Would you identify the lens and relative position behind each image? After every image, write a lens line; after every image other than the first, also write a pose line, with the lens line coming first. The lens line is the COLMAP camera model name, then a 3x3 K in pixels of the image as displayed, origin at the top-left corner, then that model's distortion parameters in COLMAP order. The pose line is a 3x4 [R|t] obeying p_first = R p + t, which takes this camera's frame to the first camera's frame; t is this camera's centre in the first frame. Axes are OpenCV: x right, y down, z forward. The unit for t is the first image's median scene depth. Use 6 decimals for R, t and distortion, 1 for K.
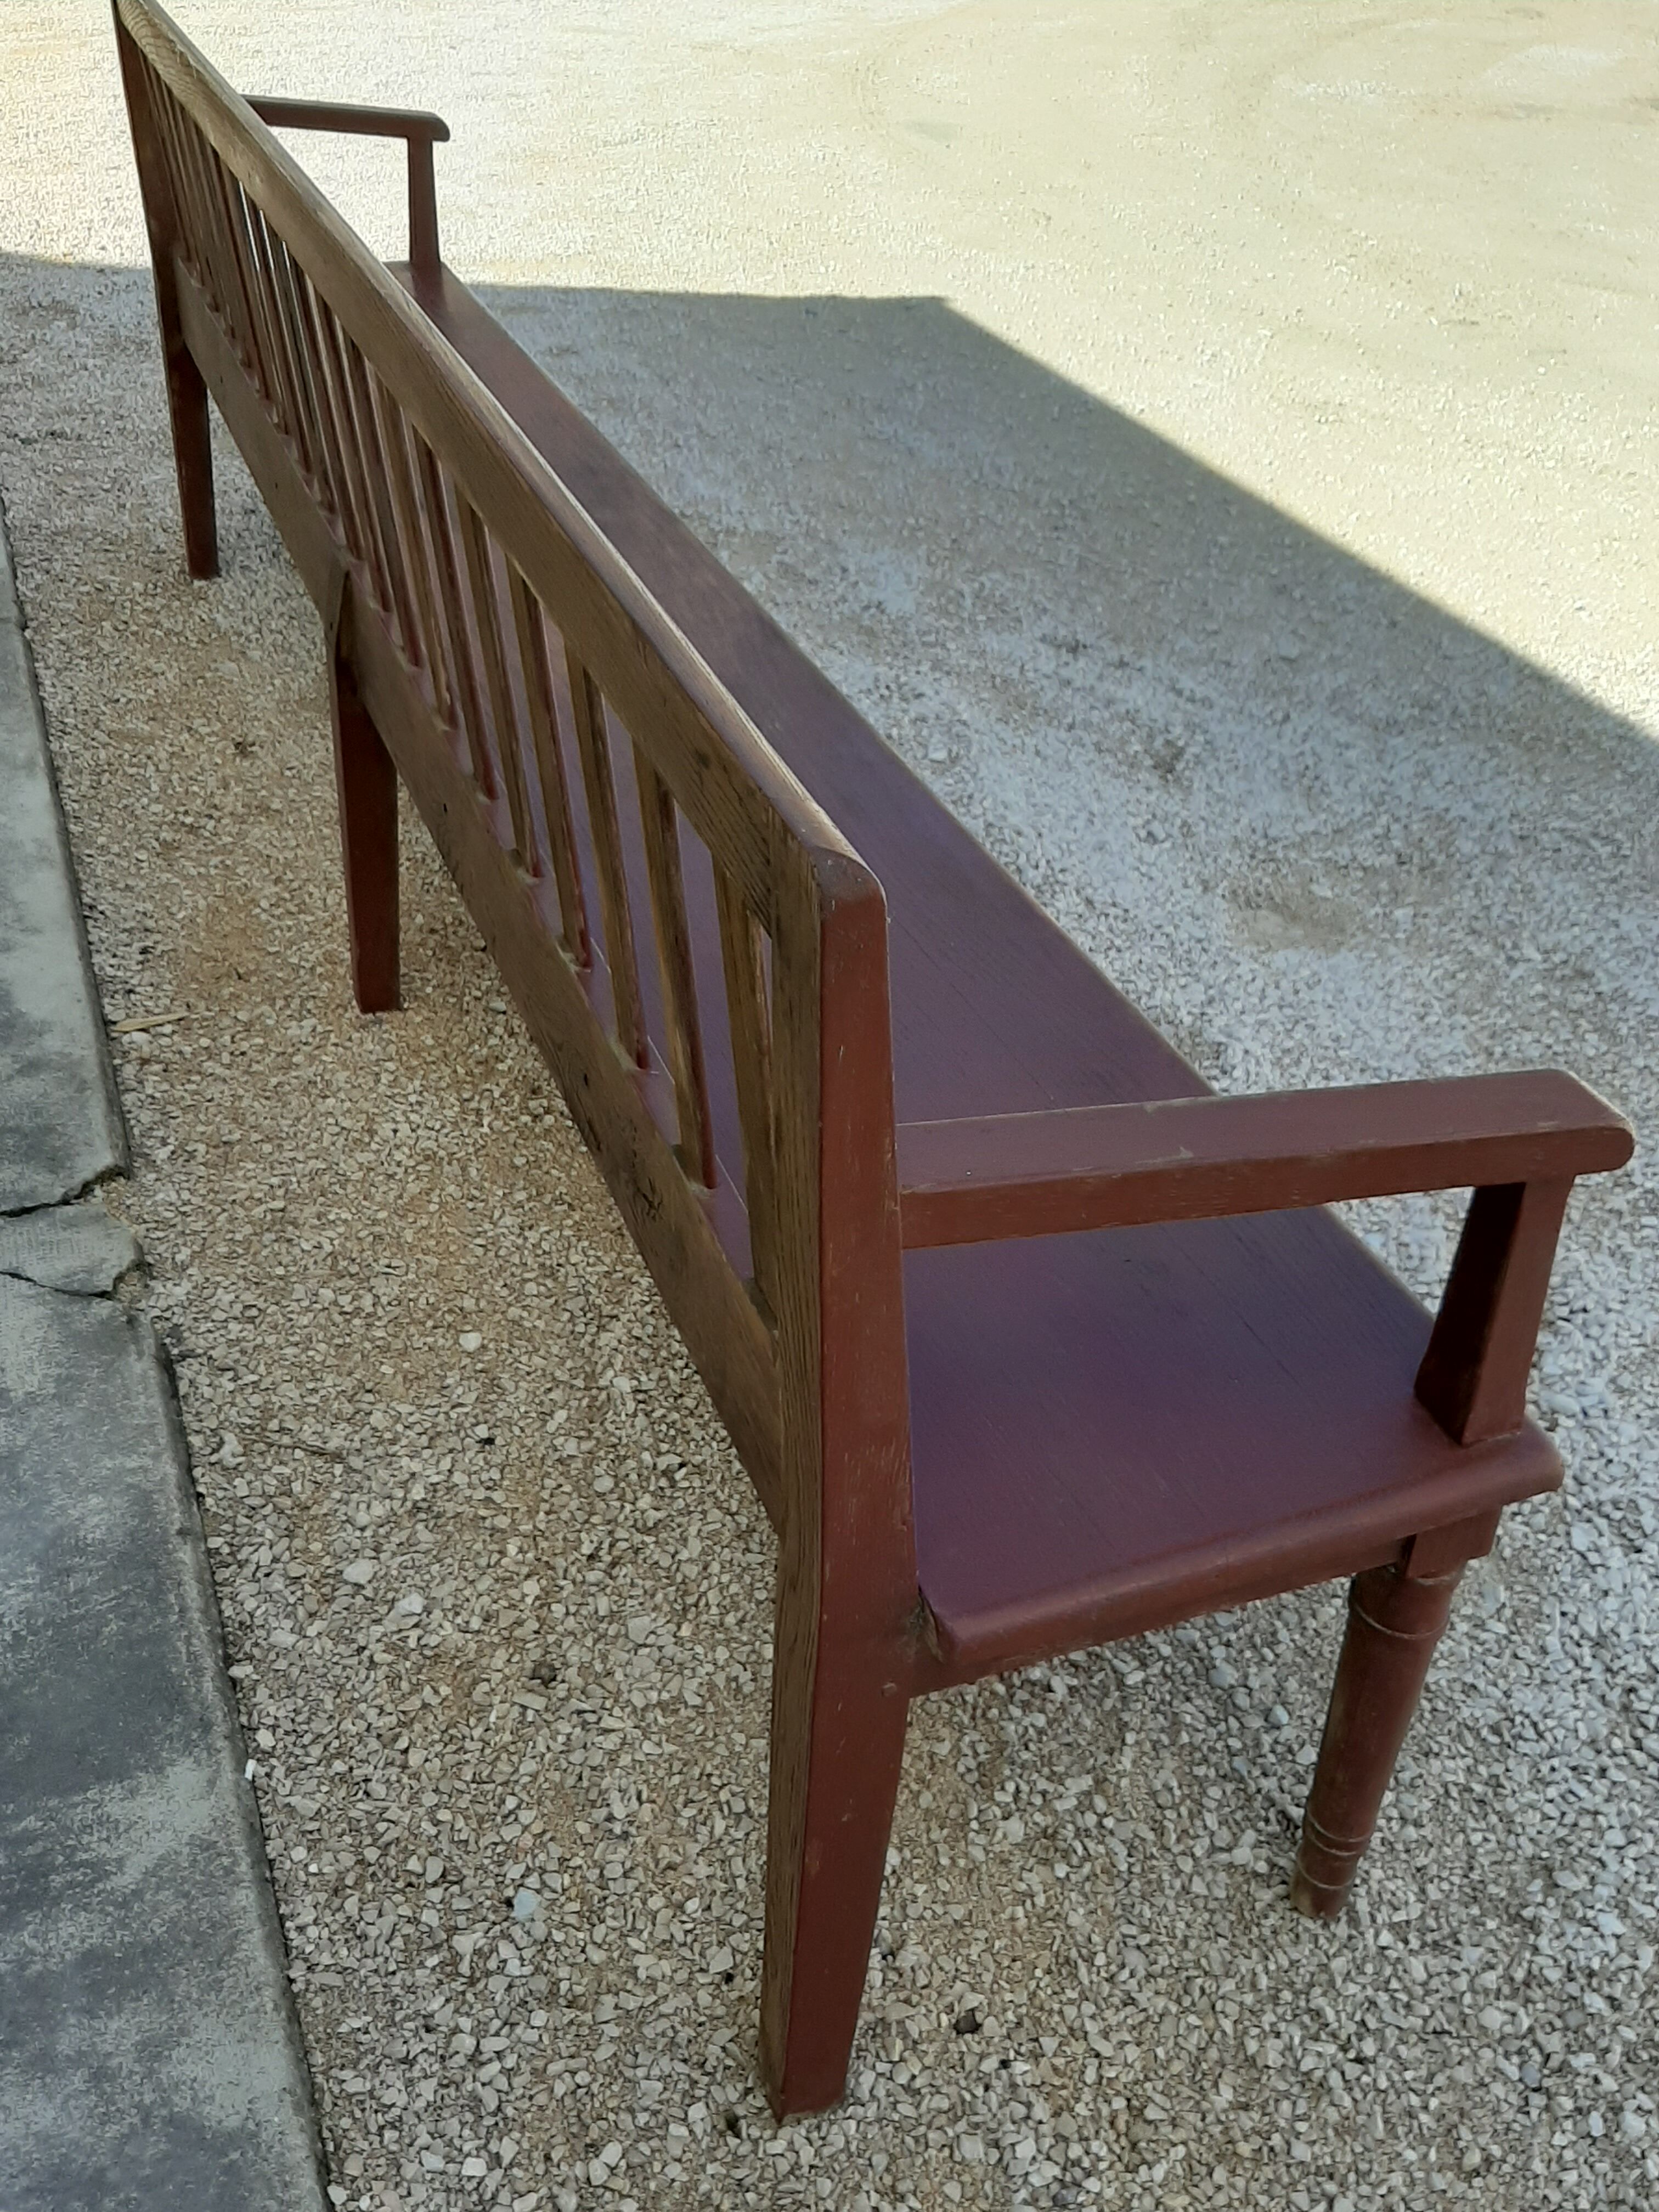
lens RADIAL K [[2058.7, 0, 820.5], [0, 2058.7, 1052.7], [0, 0, 1]] dist [0.101863, -0.194267]
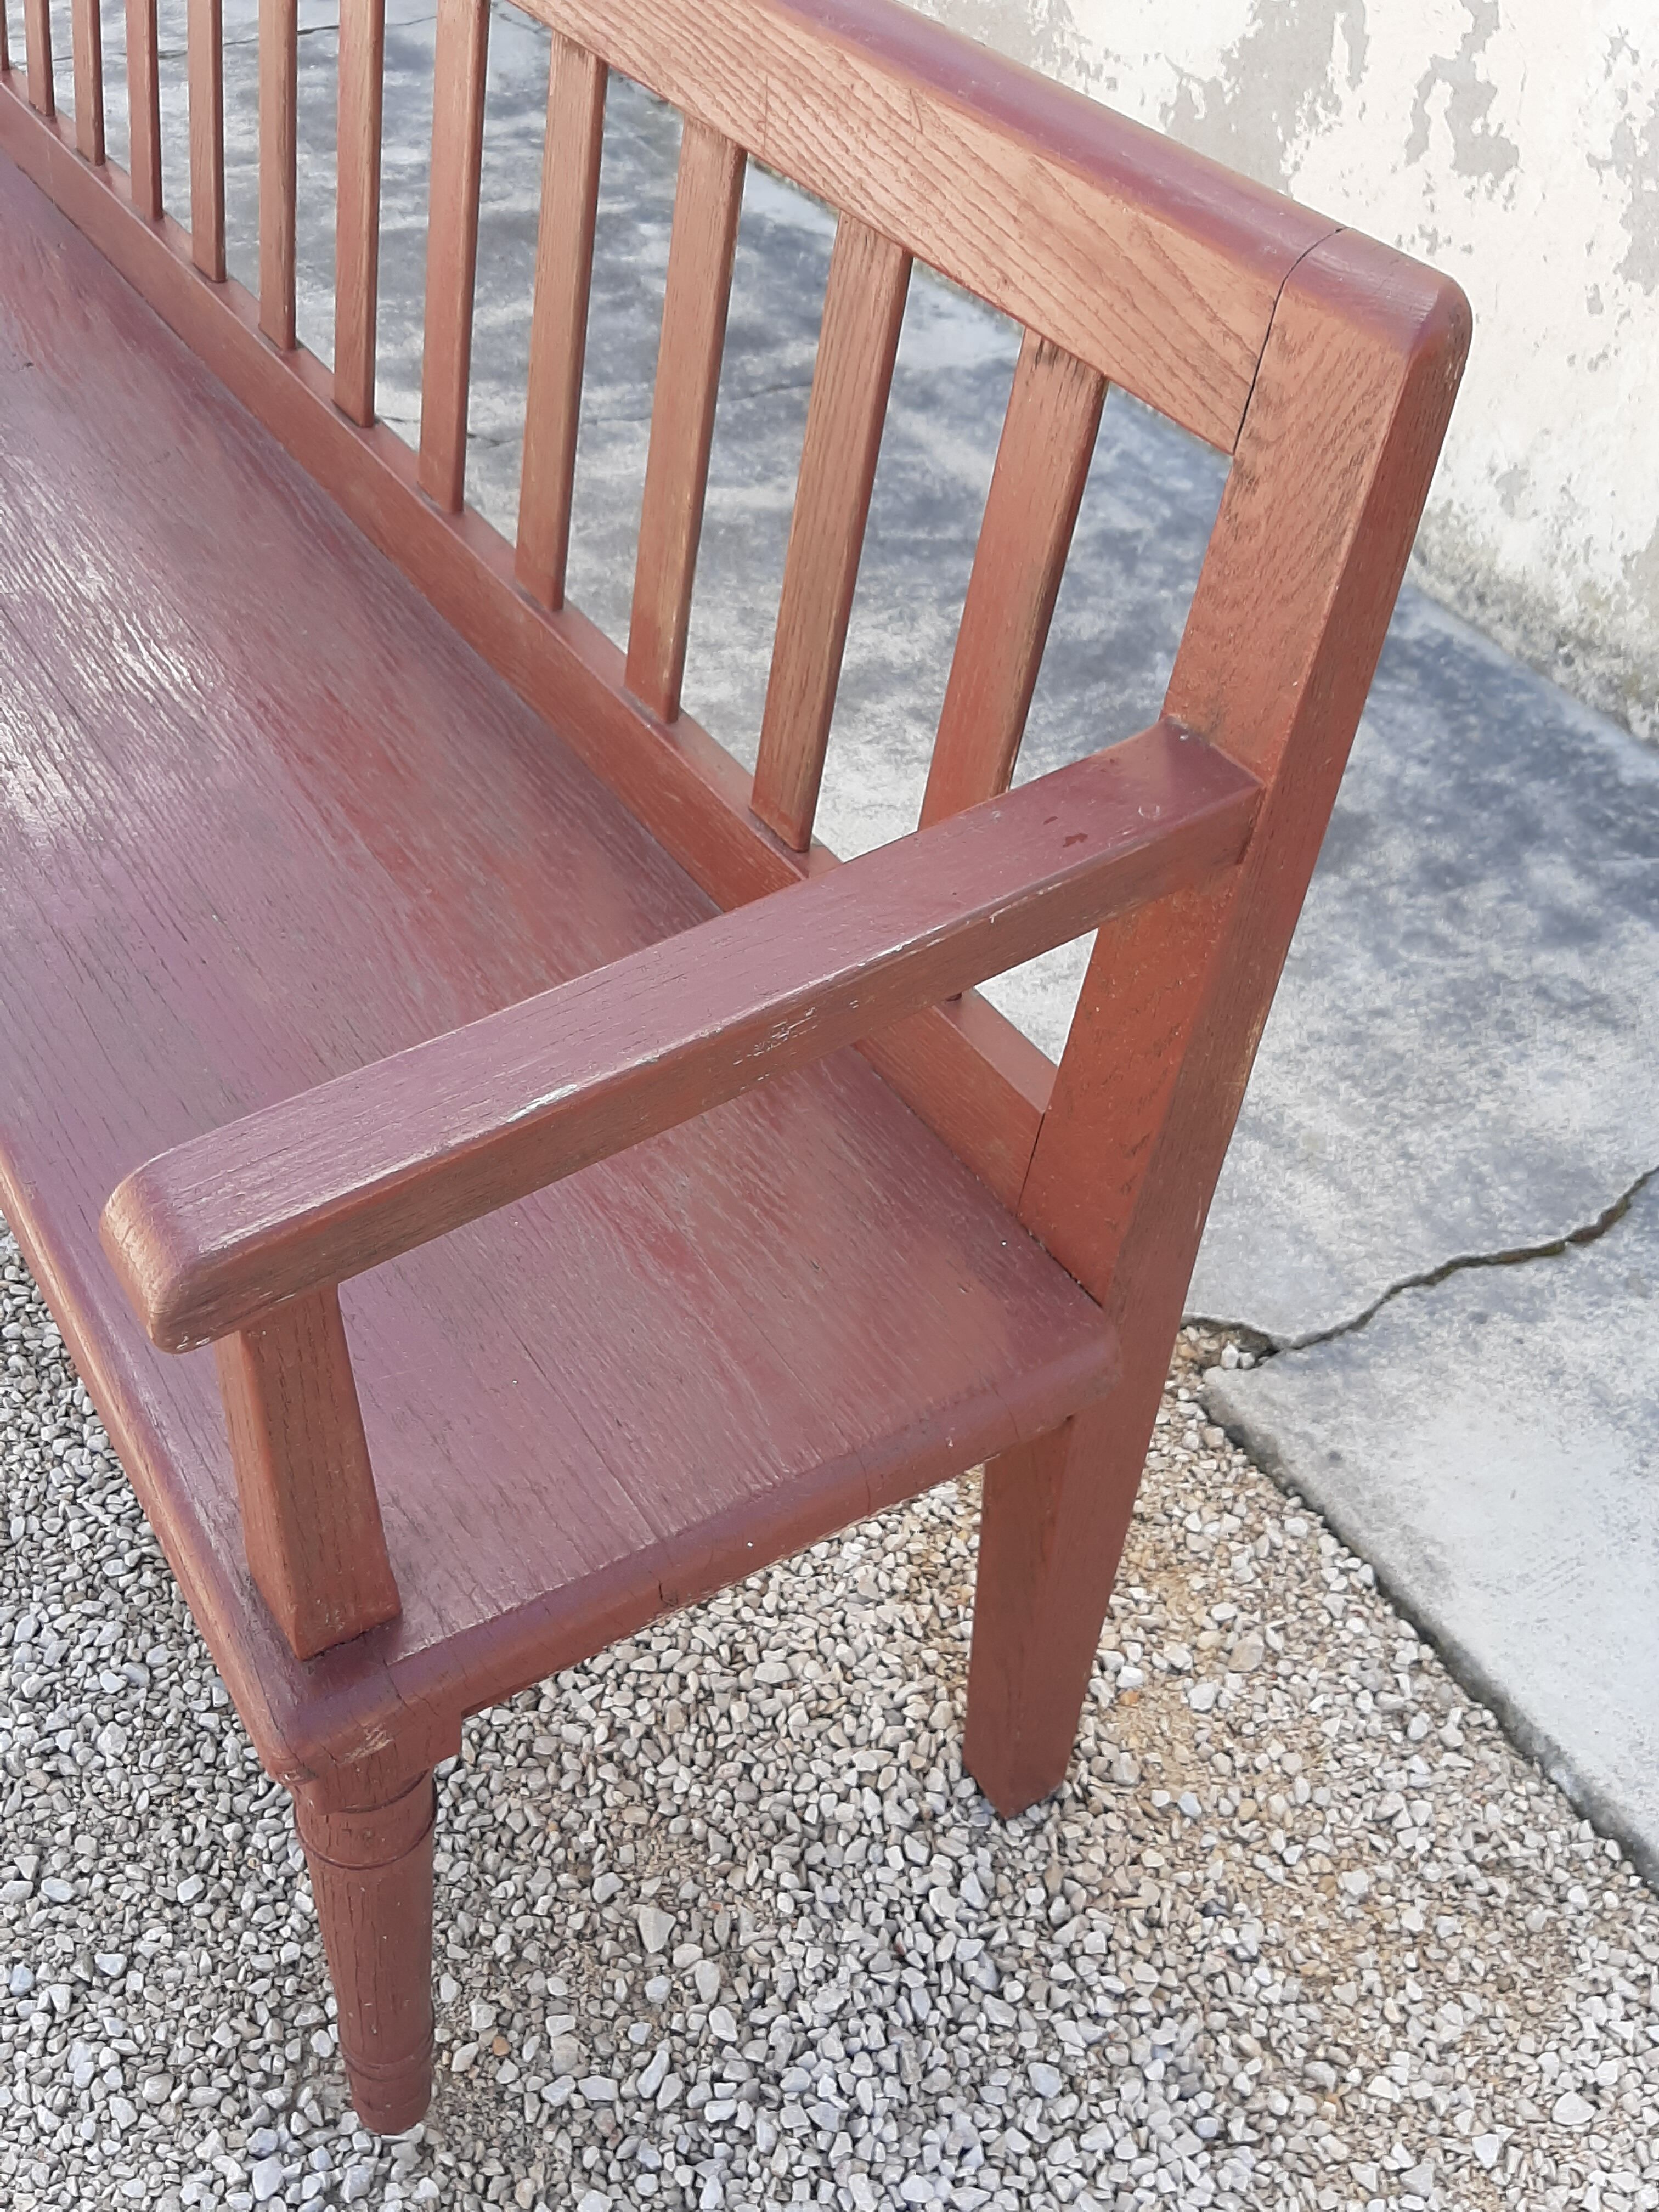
lens RADIAL K [[2086.0, 0, 834.6], [0, 2086.0, 1058.7], [0, 0, 1]] dist [0.095287, -0.187348]
pose [[-0.970740, 0.038640, -0.237003, -0.392996], [-0.218700, 0.265322, 0.939029, -1.305248], [0.099166, 0.963385, -0.249108, 2.088960]]
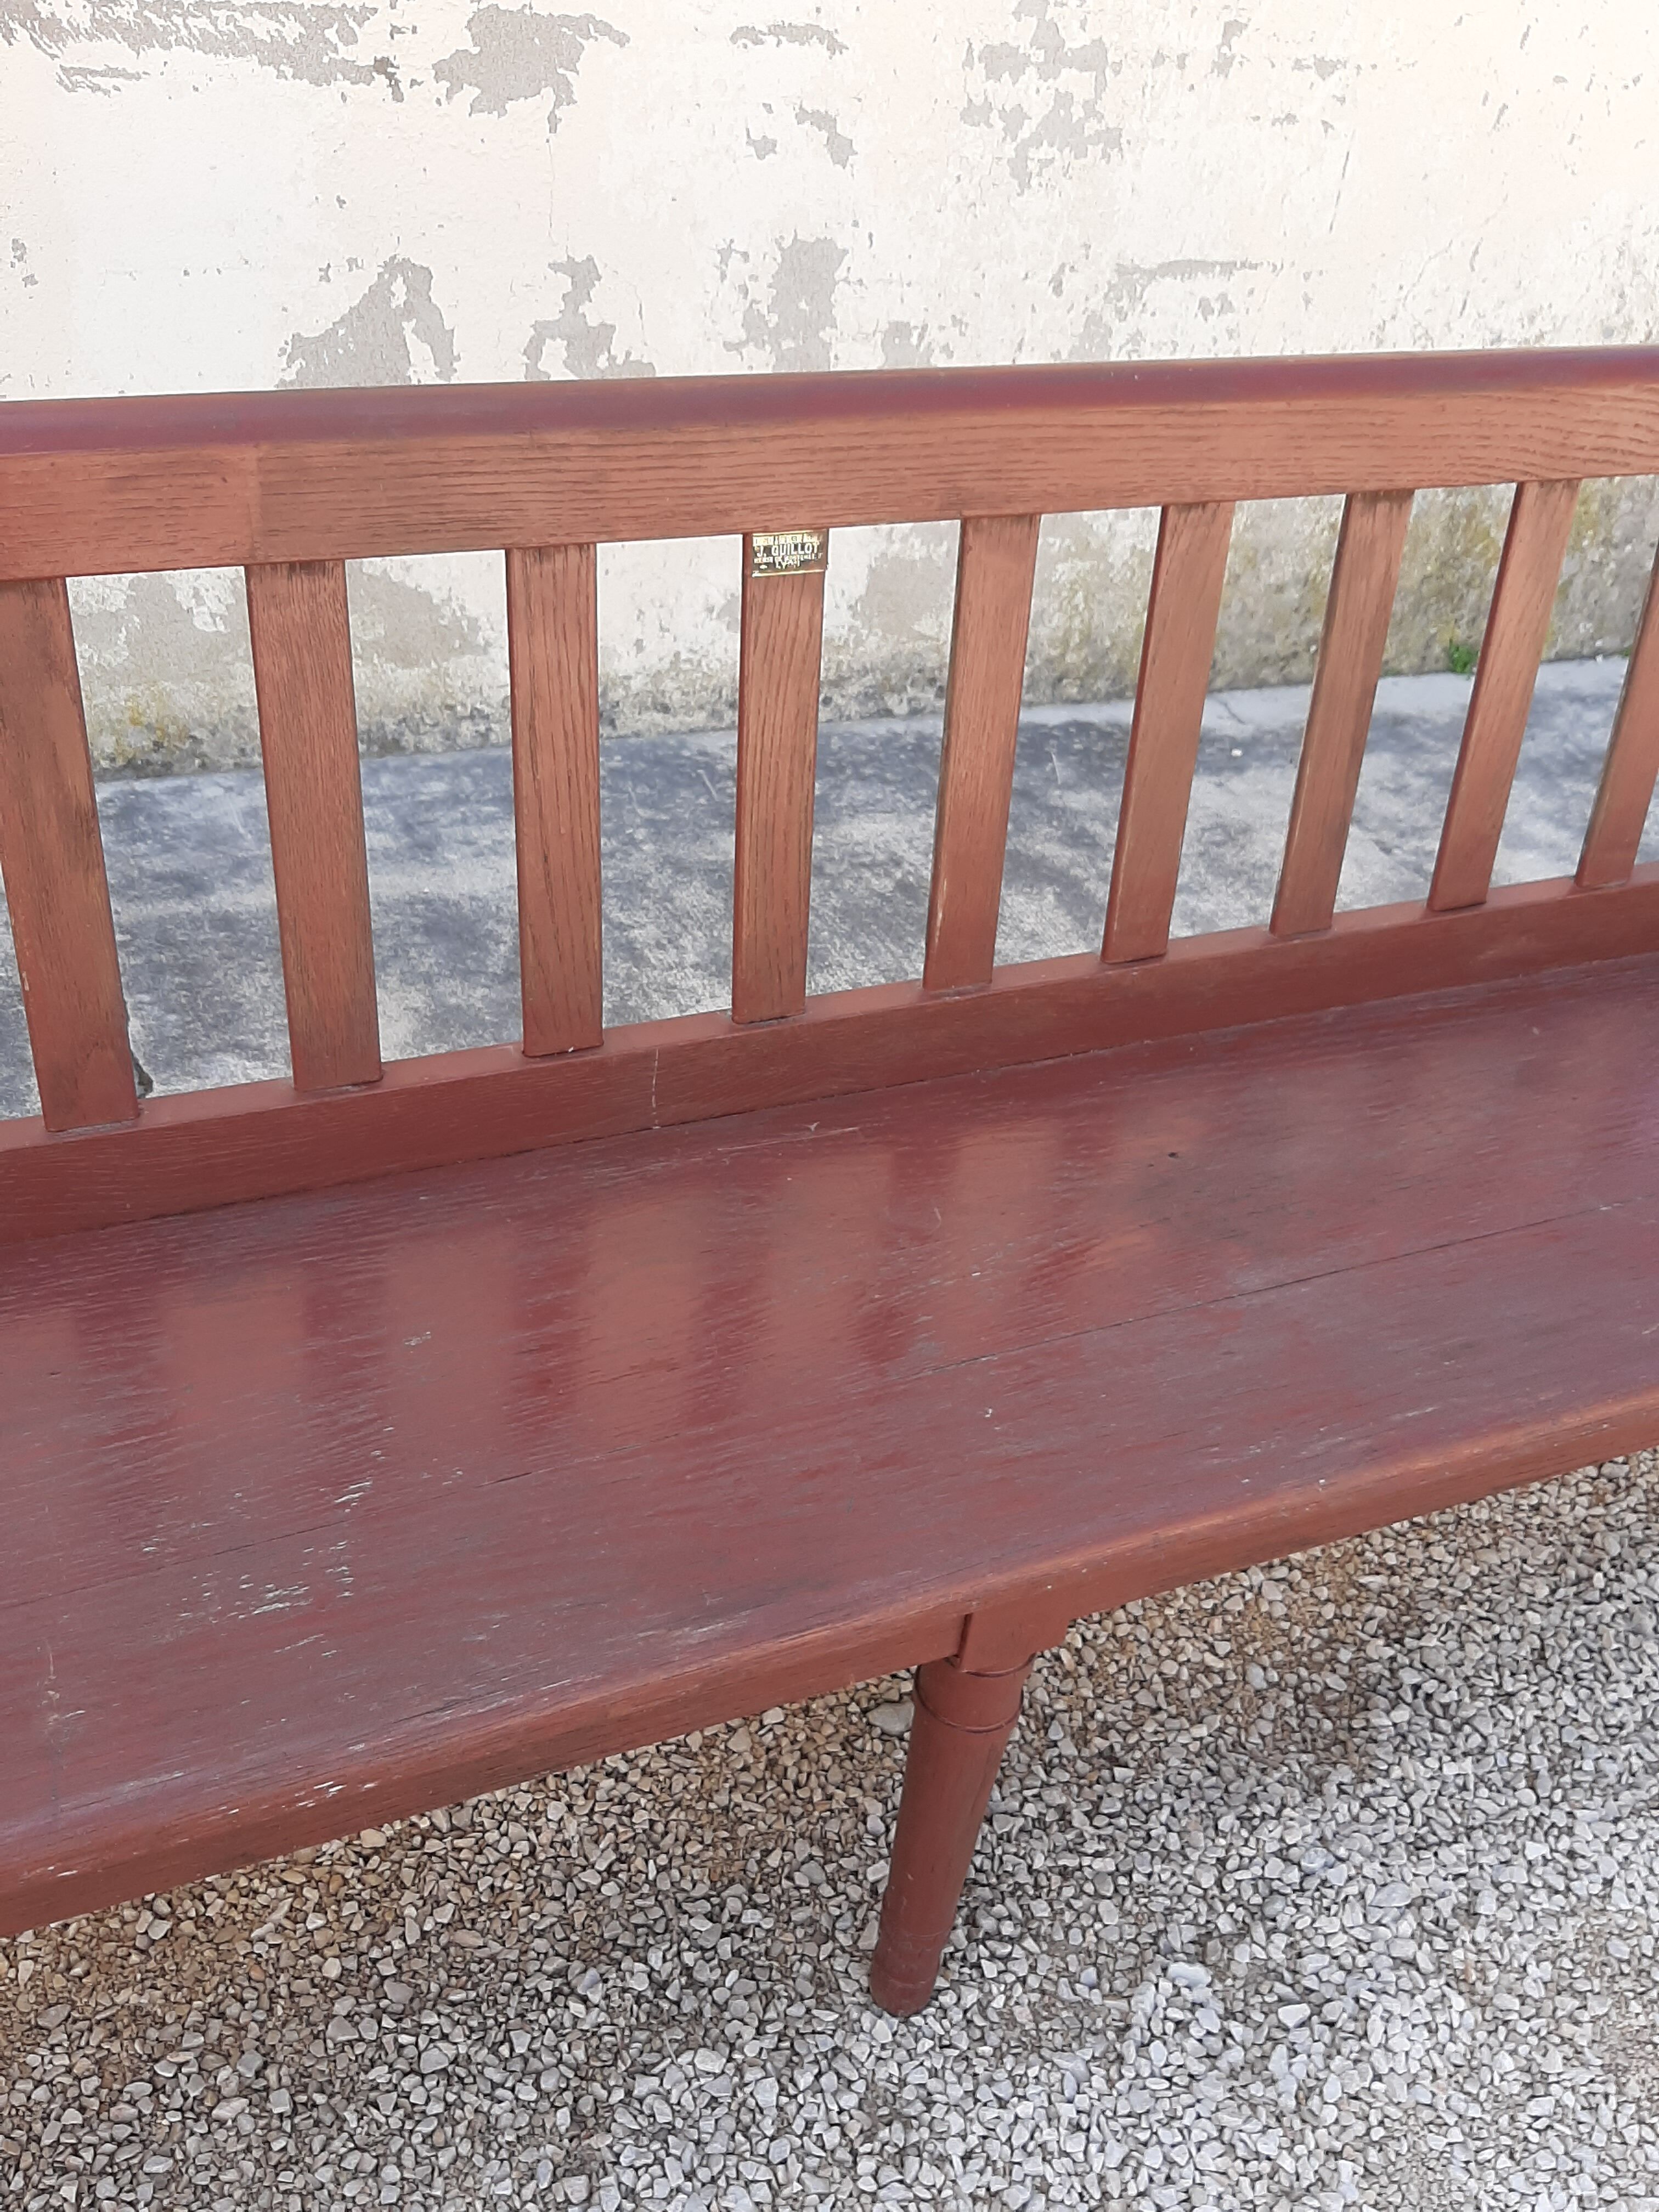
lens RADIAL K [[2090.8, 0, 814.5], [0, 2090.8, 1063.0], [0, 0, 1]] dist [0.101041, -0.212168]
pose [[0.039957, 0.534143, -0.844449, 0.423999], [-0.629228, 0.669955, 0.393997, -0.637780], [0.776193, 0.515608, 0.362867, 1.041304]]
